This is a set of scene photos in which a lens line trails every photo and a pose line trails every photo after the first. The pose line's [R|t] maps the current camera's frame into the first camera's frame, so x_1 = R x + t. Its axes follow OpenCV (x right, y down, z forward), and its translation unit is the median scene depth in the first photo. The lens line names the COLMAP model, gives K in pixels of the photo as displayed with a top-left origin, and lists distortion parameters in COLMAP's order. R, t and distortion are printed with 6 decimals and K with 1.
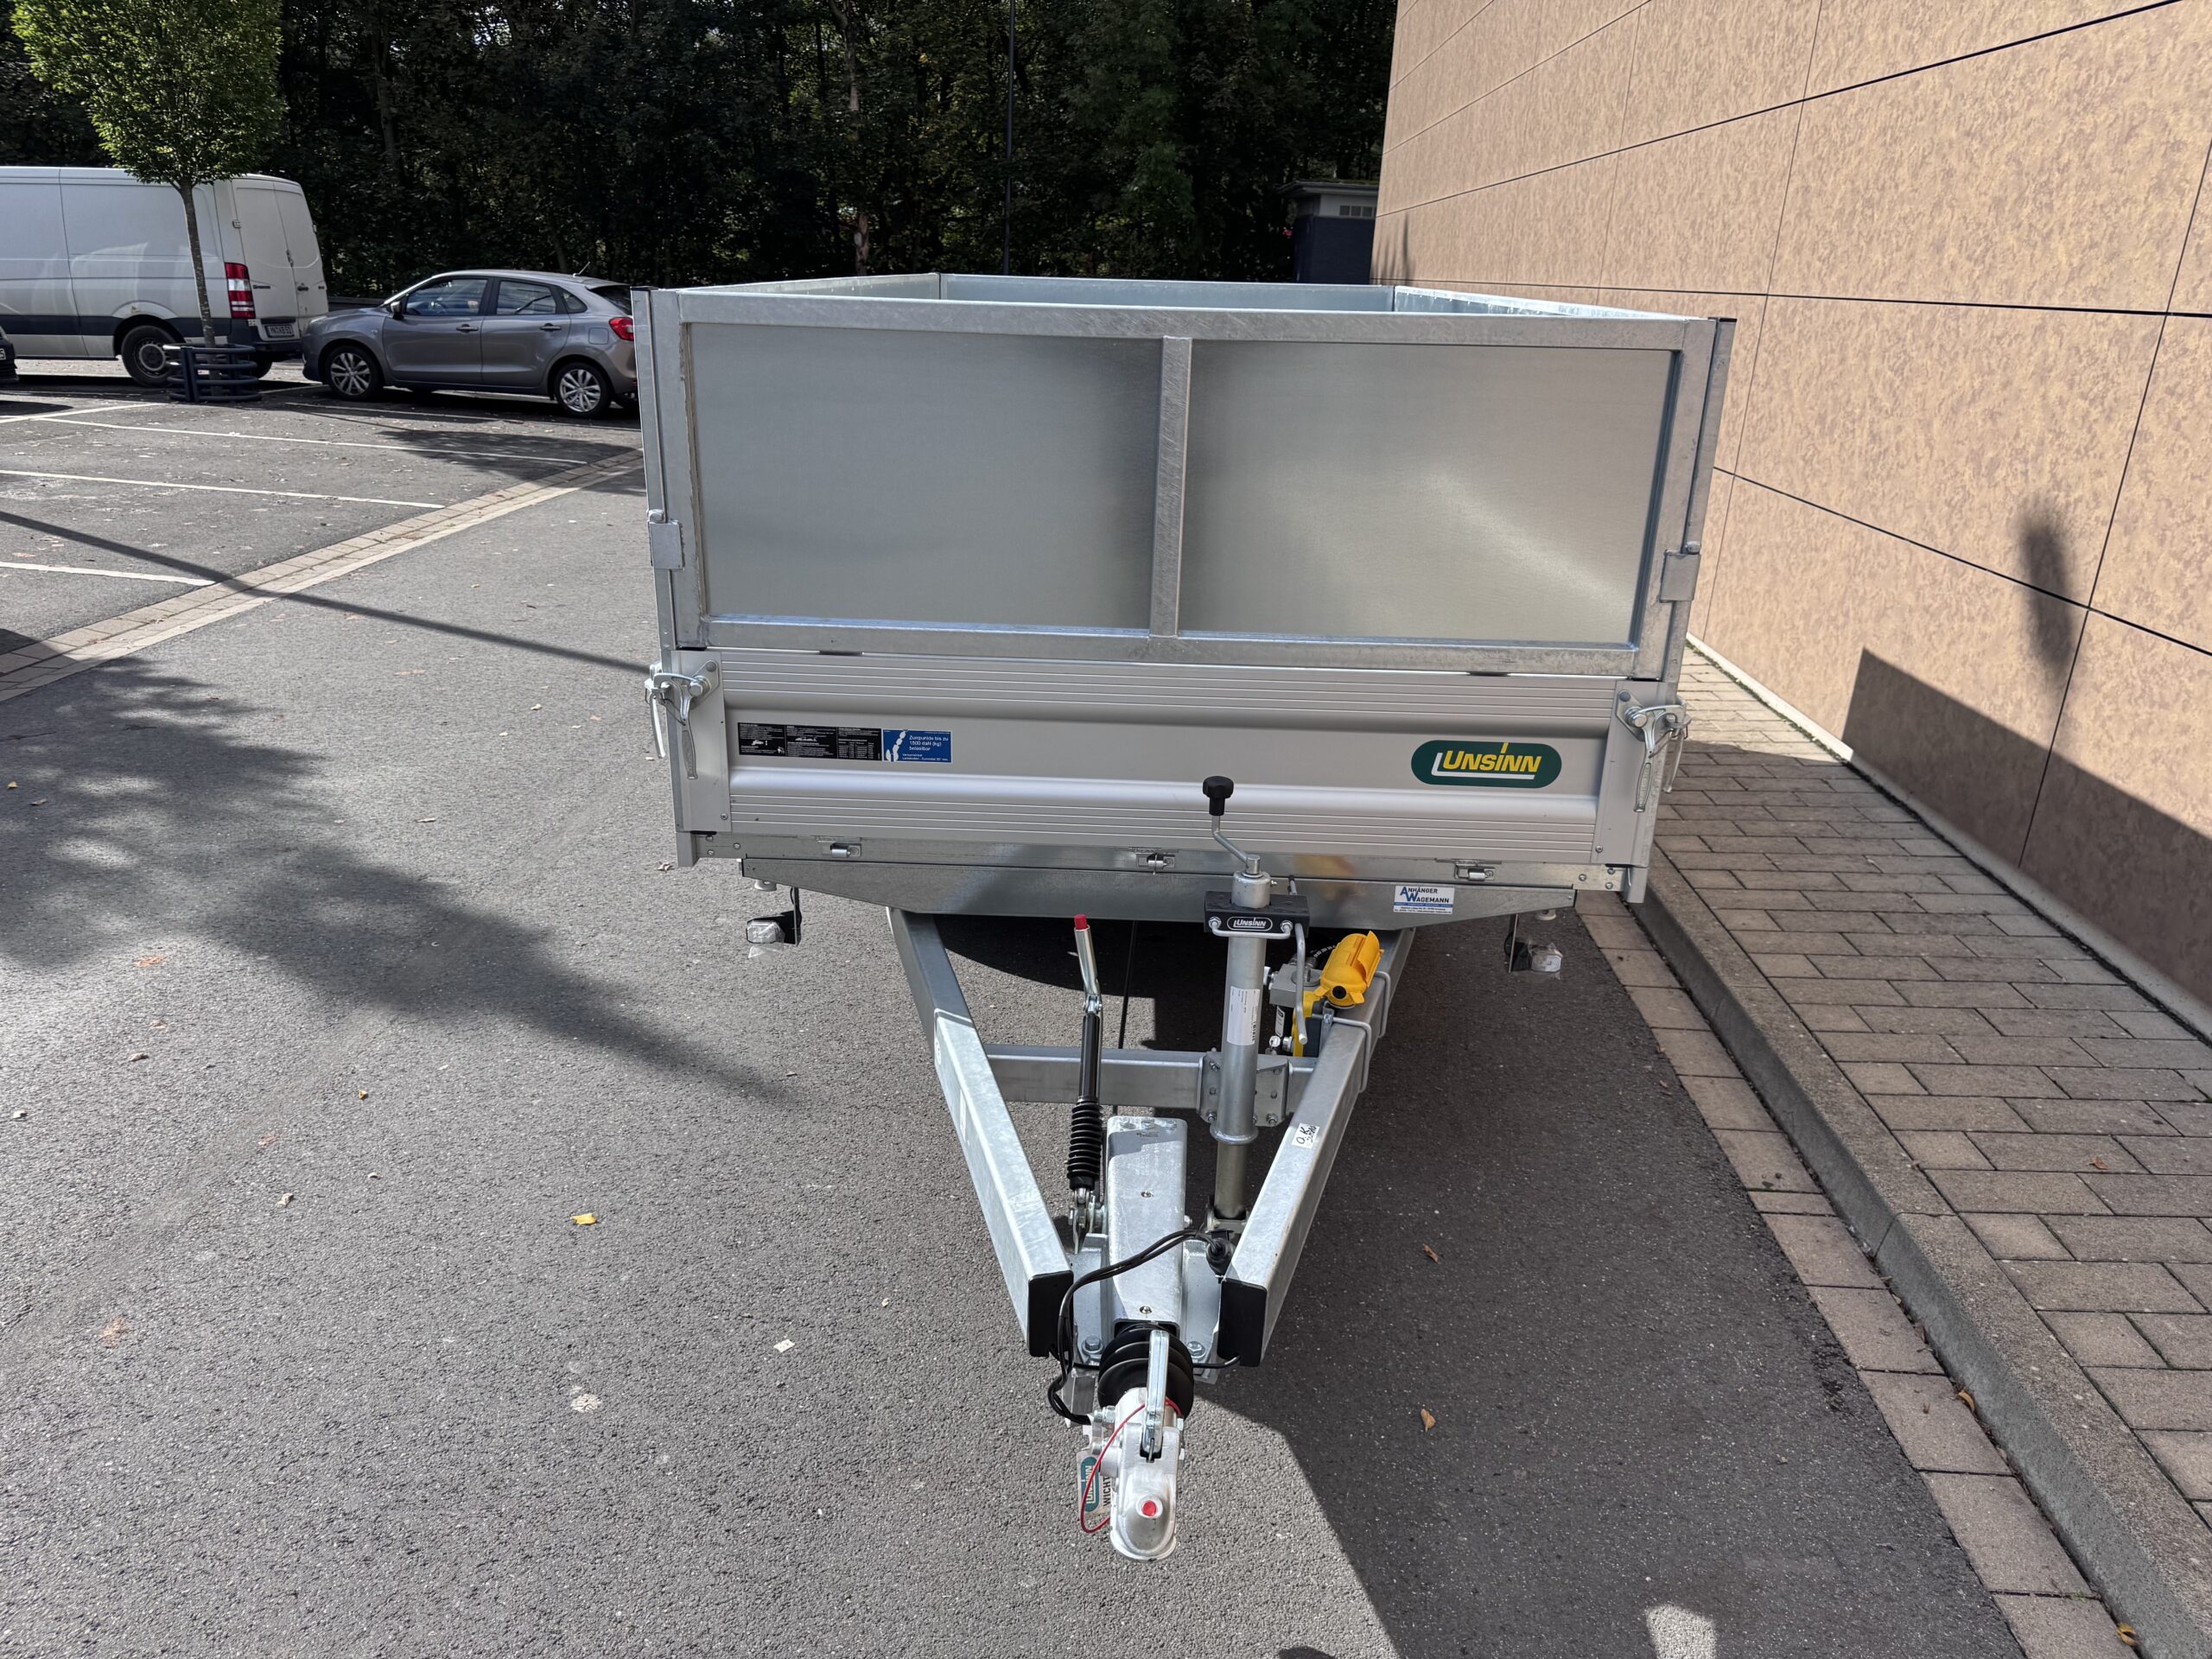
lens RADIAL K [[1576.3, 0, 1096.9], [0, 1576.3, 834.7], [0, 0, 1]] dist [-0.011695, -0.003814]
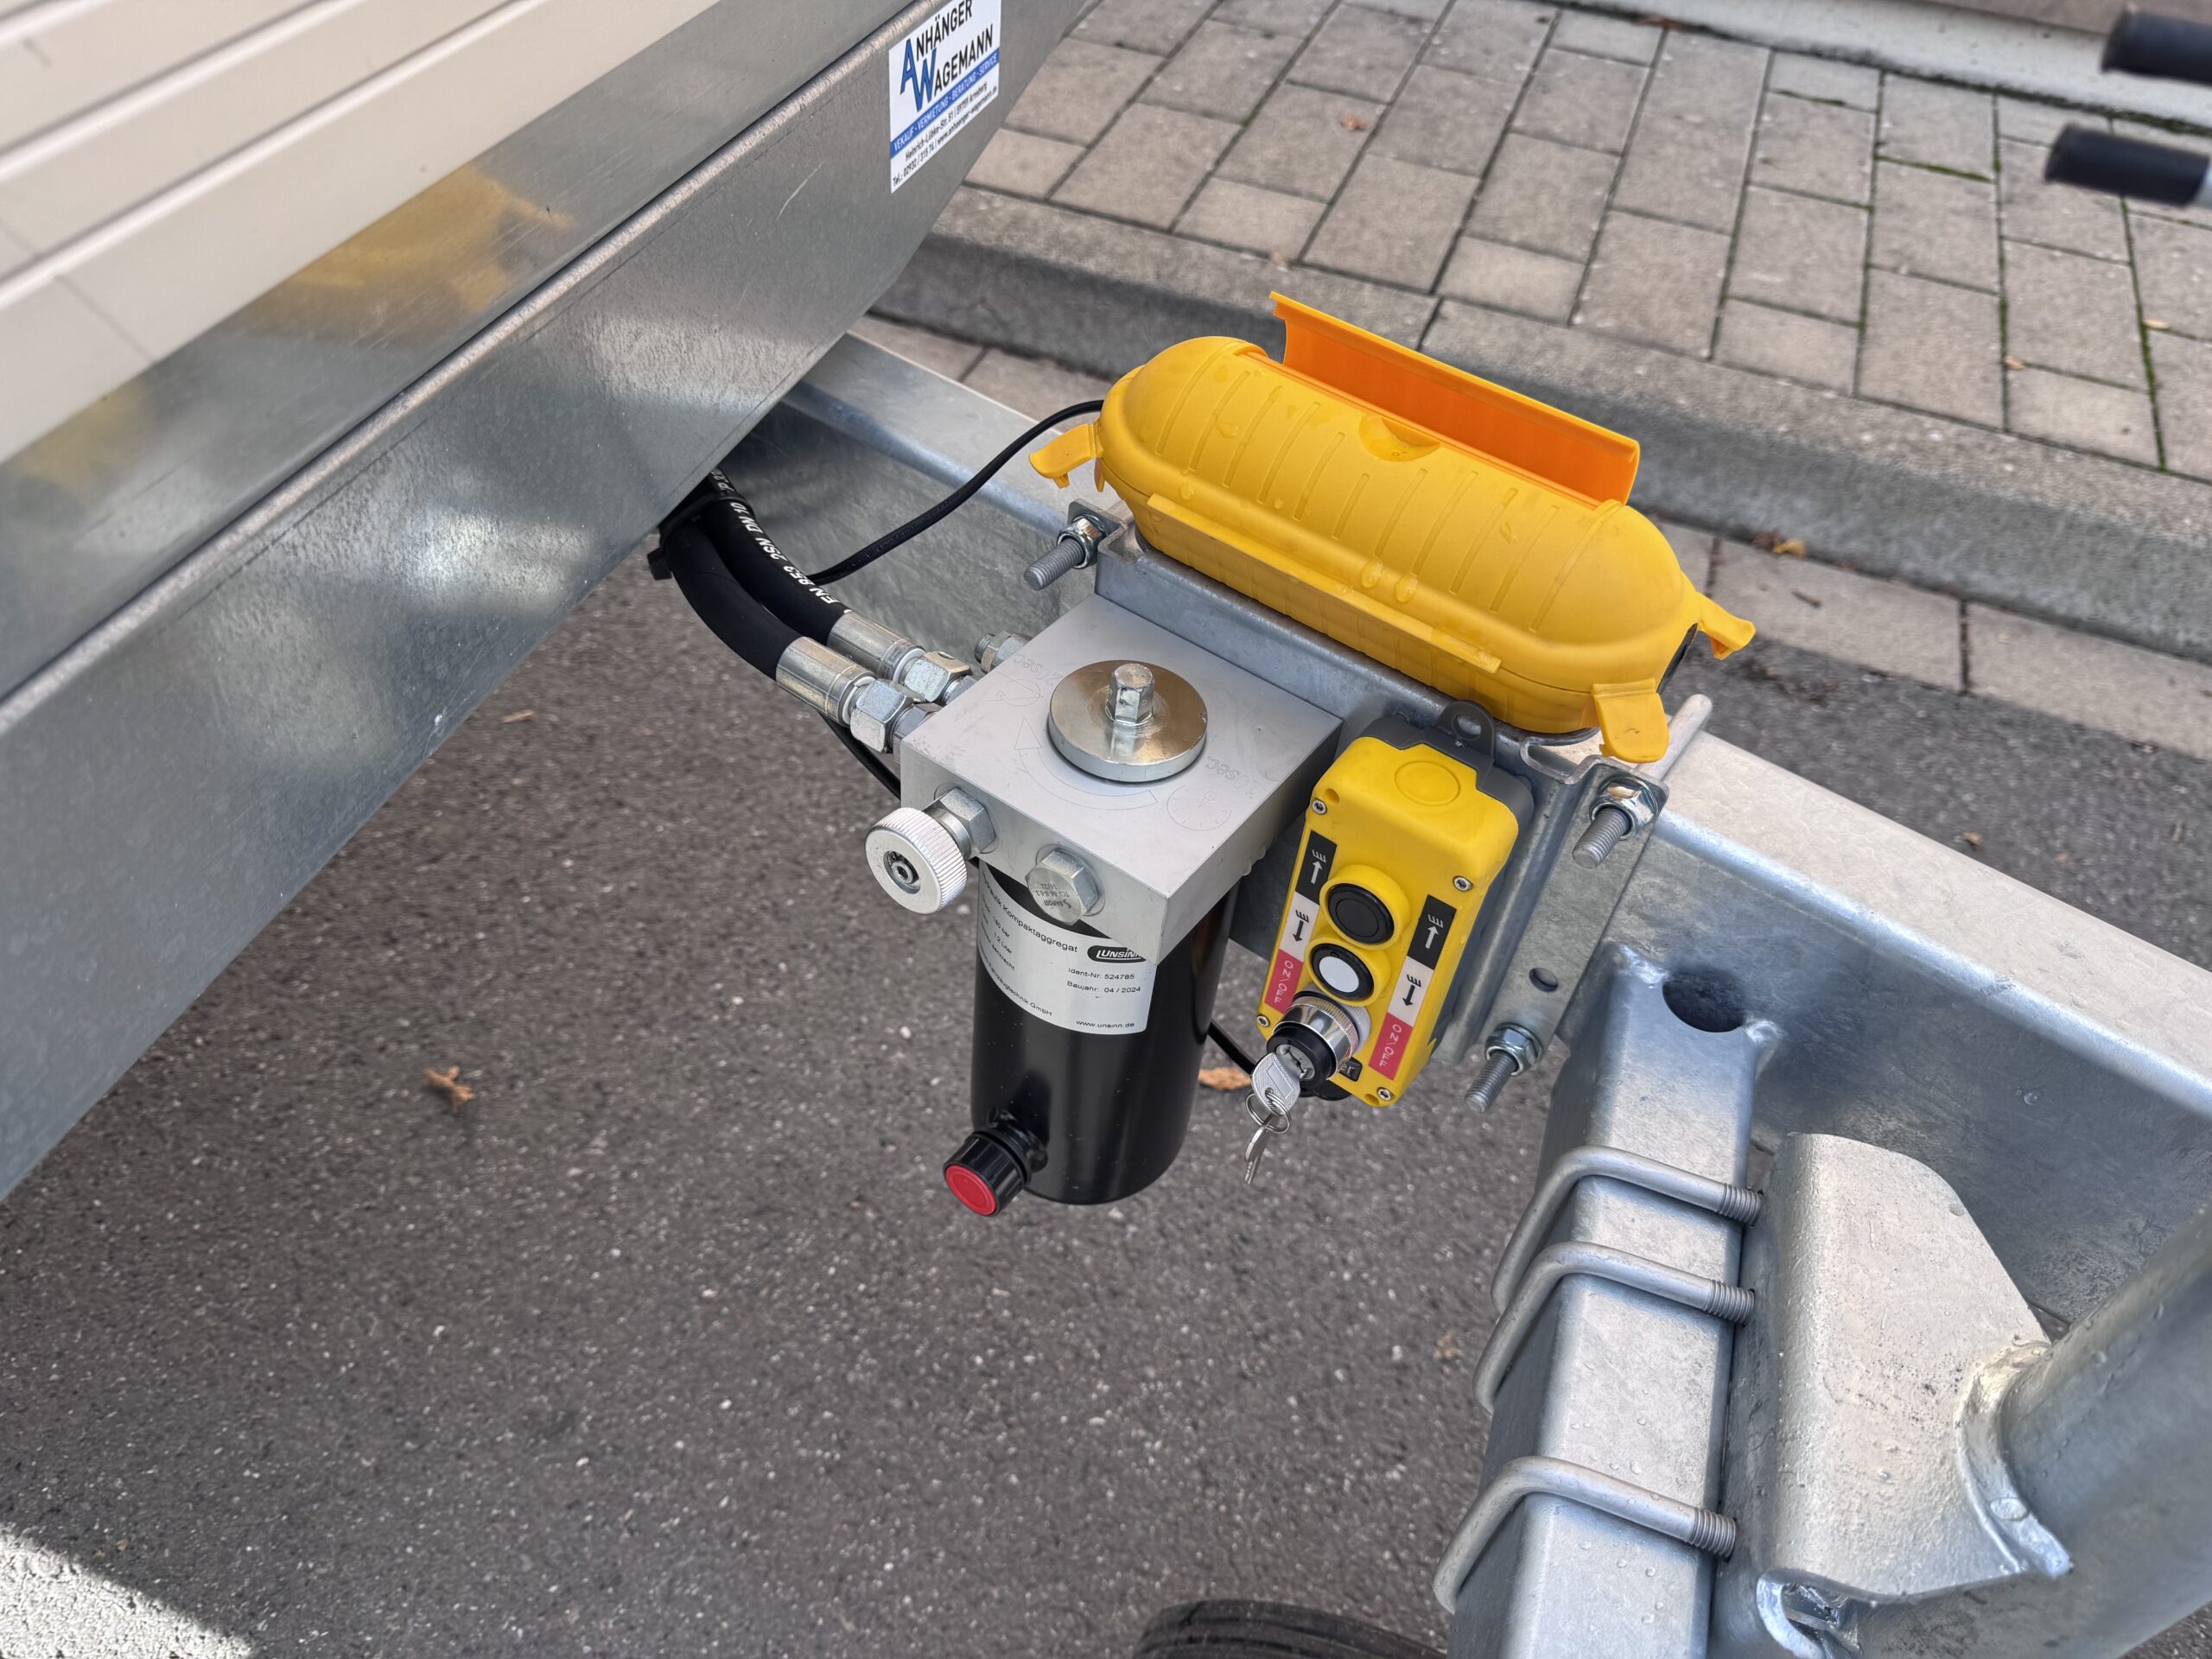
lens RADIAL K [[1576.3, 0, 1096.9], [0, 1576.3, 834.7], [0, 0, 1]] dist [-0.011695, -0.003814]
pose [[0.296669, -0.698113, 0.651633, 0.006791], [0.272873, 0.715872, 0.642703, -0.011709], [-0.915166, -0.012857, 0.402873, 0.649067]]
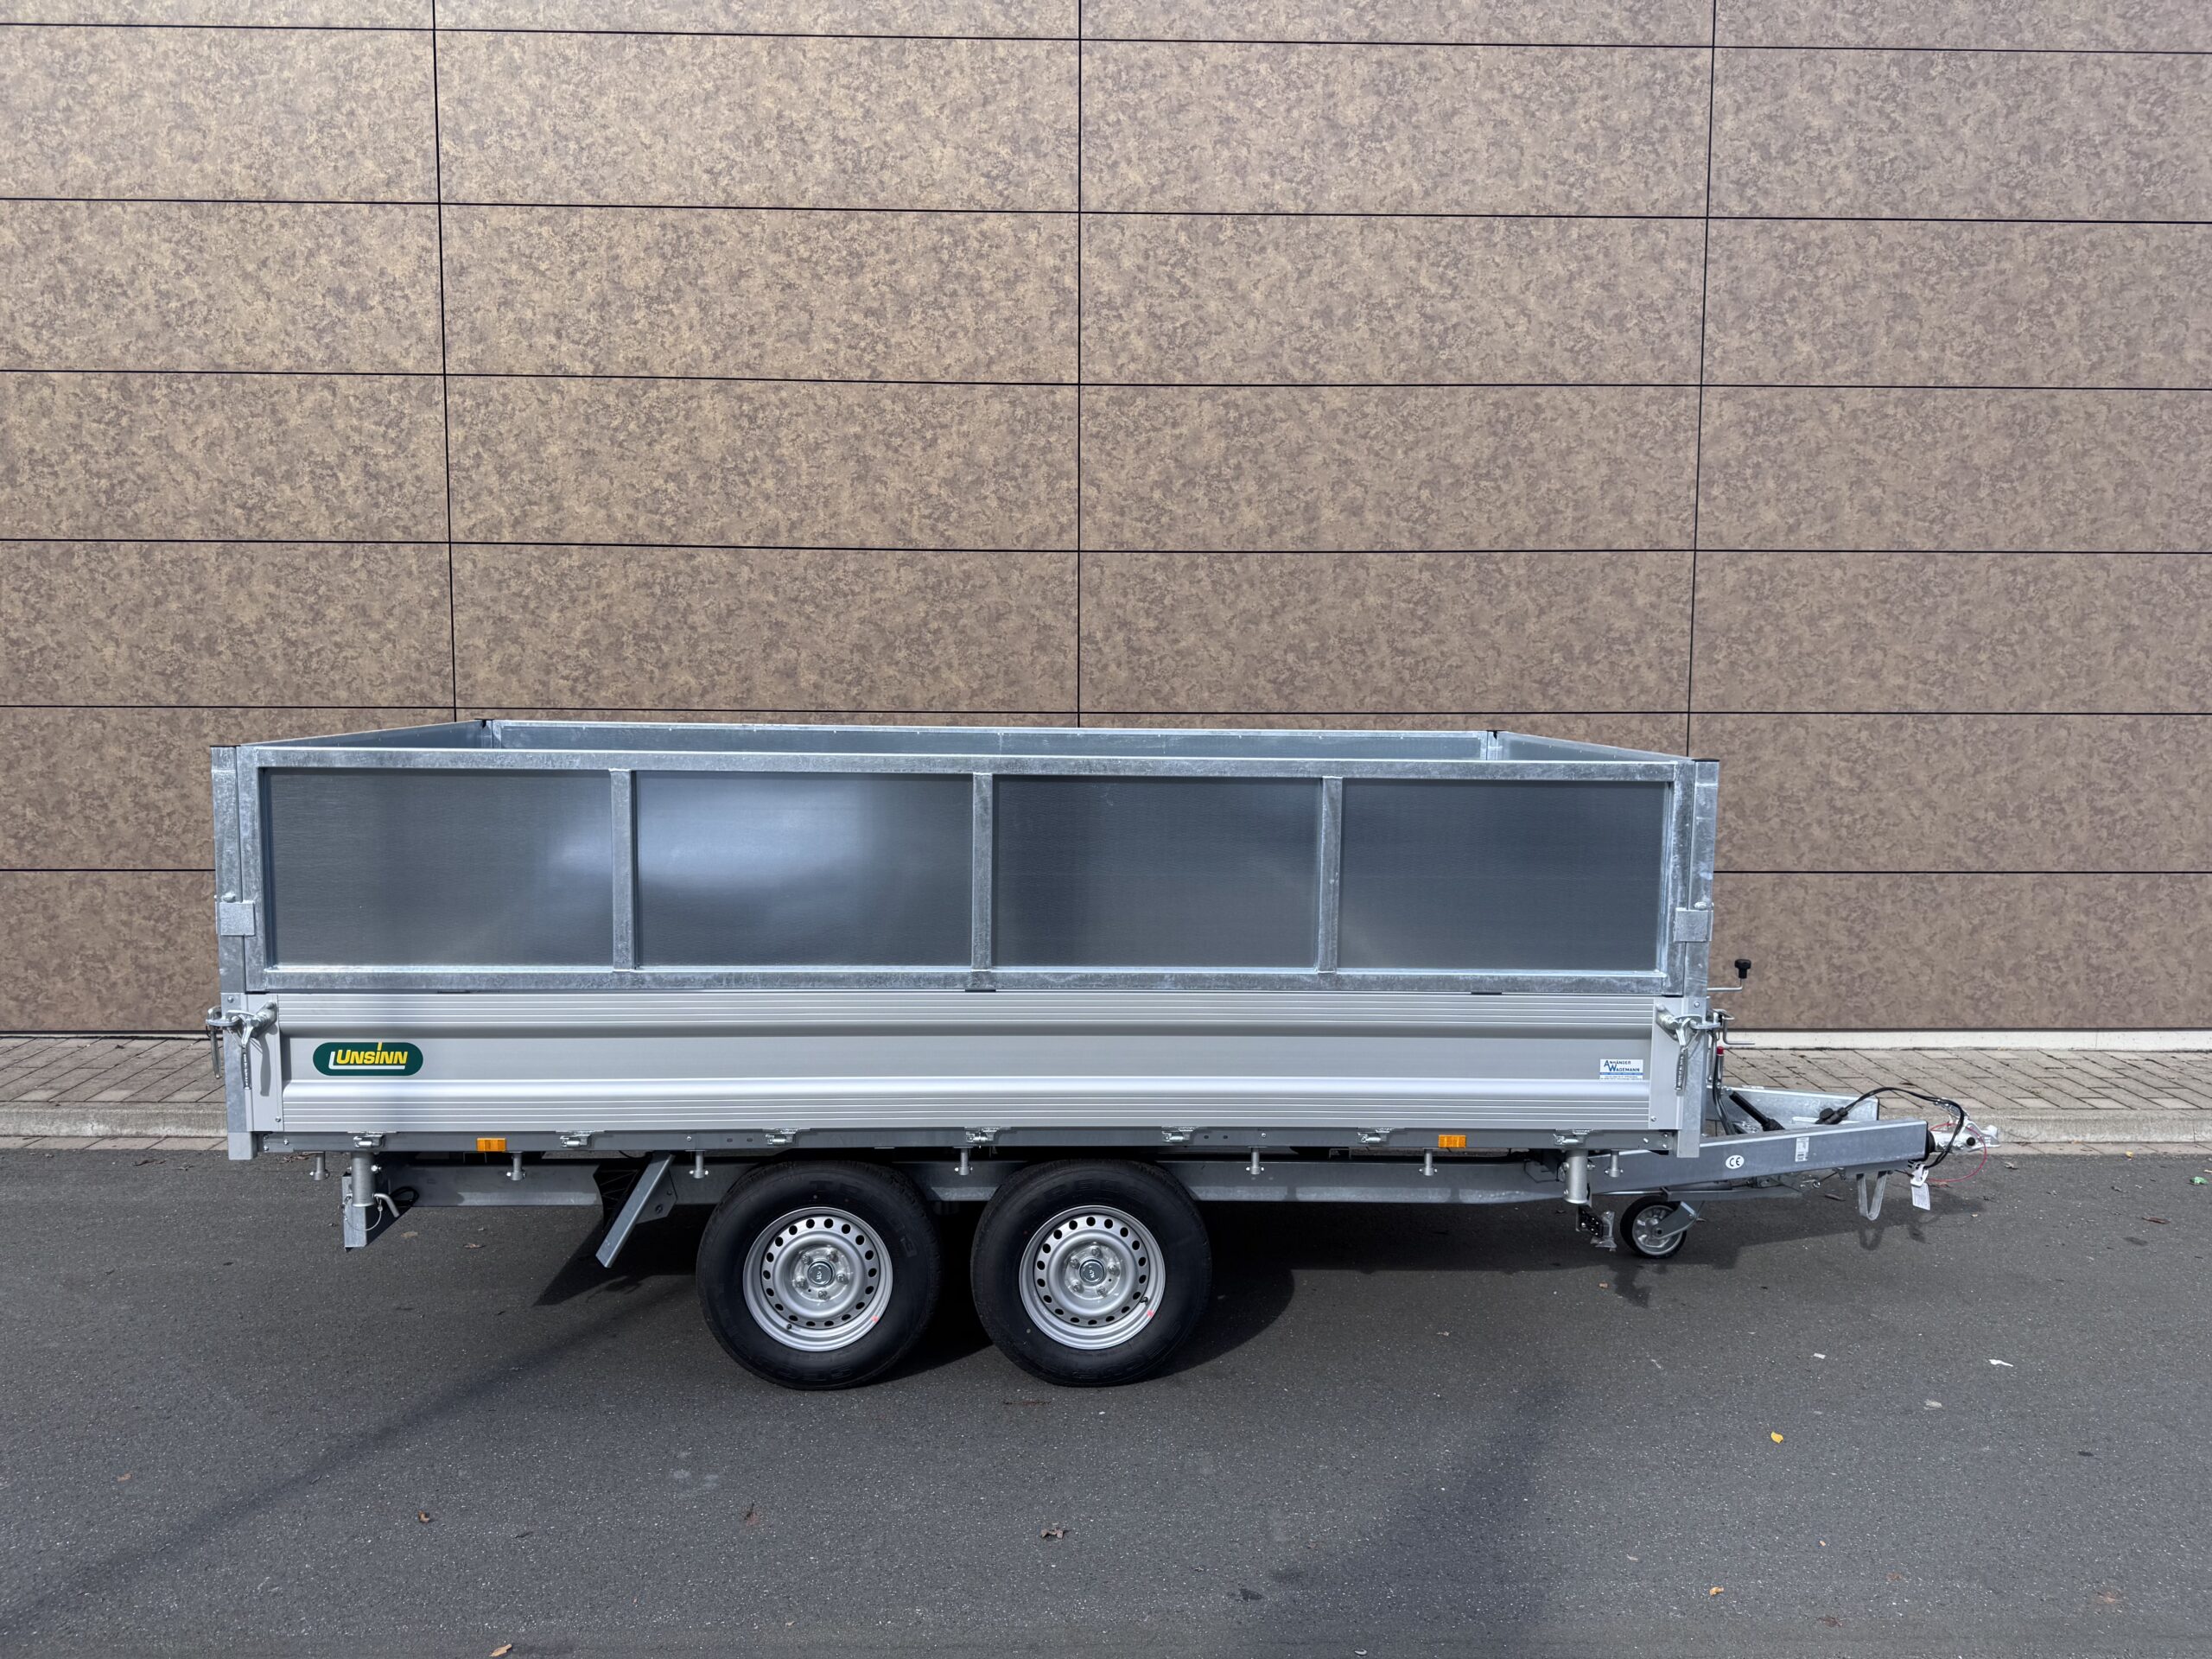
lens RADIAL K [[1548.1, 0, 1115.7], [0, 1548.1, 858.7], [0, 0, 1]] dist [0.211454, -0.433816]
pose [[-0.054647, -0.131737, 0.989777, -1.171260], [0.334516, 0.931560, 0.142458, -0.407386], [-0.940804, 0.338881, -0.006839, 0.996833]]
